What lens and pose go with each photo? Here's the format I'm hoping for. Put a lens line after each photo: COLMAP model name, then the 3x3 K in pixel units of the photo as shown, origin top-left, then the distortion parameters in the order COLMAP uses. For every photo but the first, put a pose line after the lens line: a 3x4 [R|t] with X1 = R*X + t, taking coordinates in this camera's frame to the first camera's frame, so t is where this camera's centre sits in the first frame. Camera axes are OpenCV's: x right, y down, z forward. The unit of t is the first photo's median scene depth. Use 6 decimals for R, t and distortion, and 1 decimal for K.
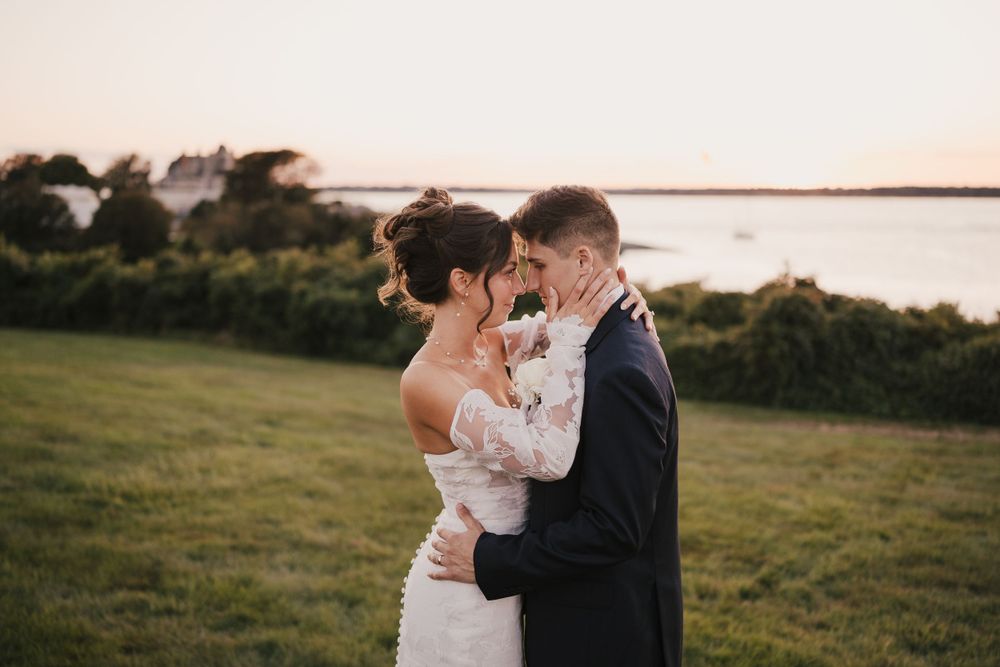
lens RADIAL K [[990.9, 0, 481.2], [0, 990.9, 332.9], [0, 0, 1]] dist [0.001246, -0.000203]
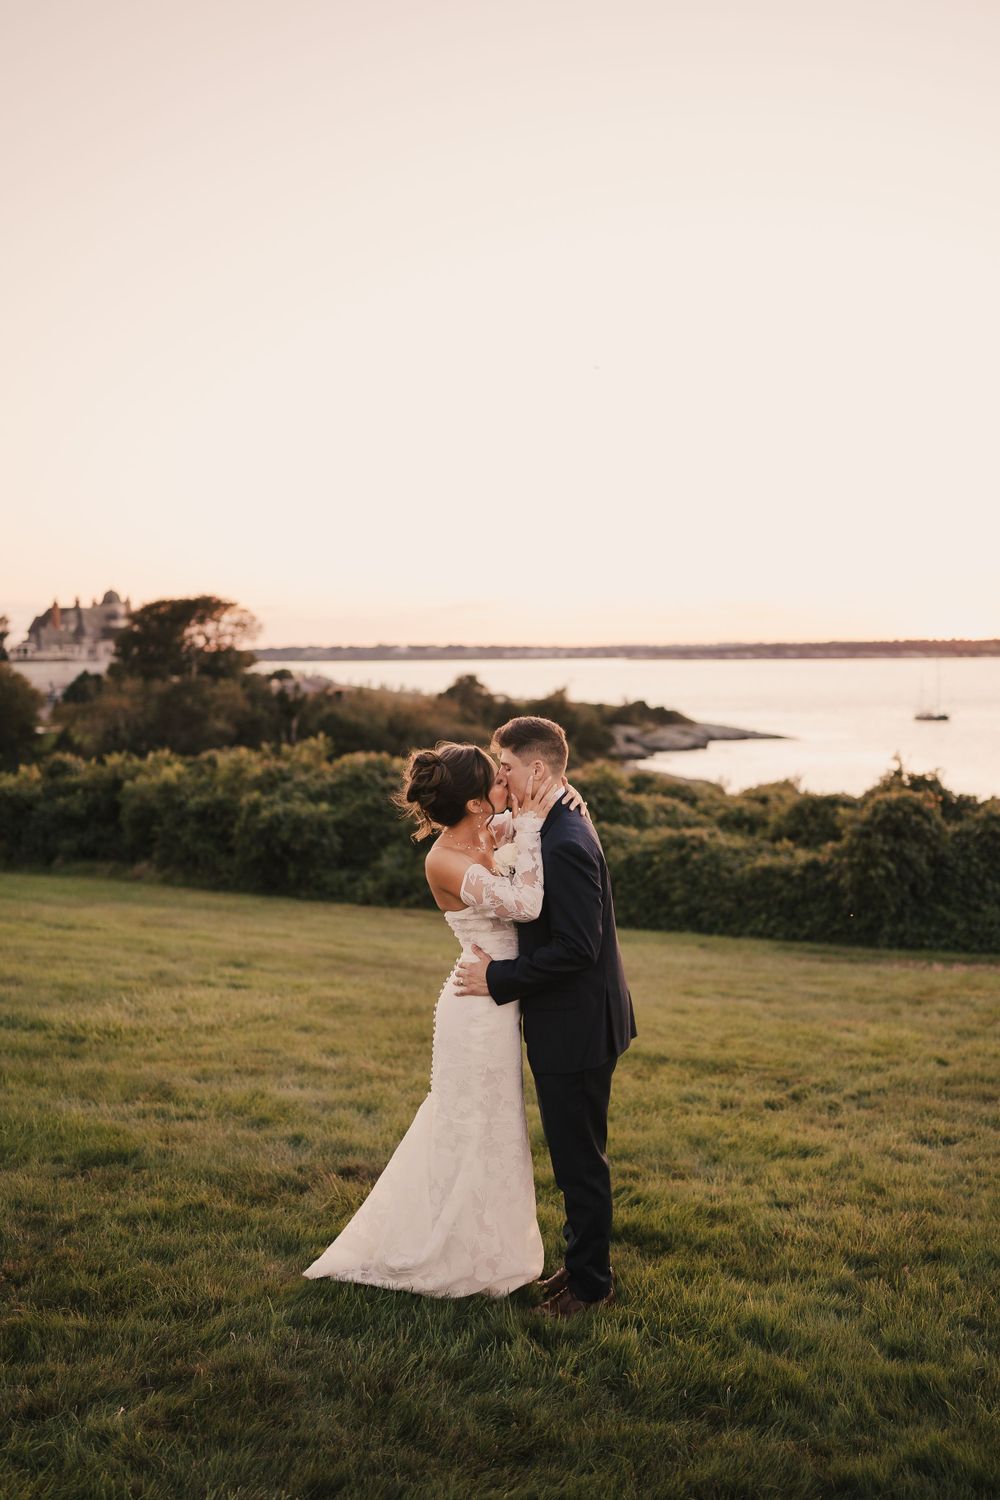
lens RADIAL K [[1486.3, 0, 500.2], [0, 1486.3, 804.3], [0, 0, 1]] dist [0.001246, -0.000203]
pose [[0.999880, -0.015367, 0.002000, 0.002003], [0.015435, 0.999061, -0.040472, 0.012129], [-0.001376, 0.040498, 0.999179, -0.233990]]
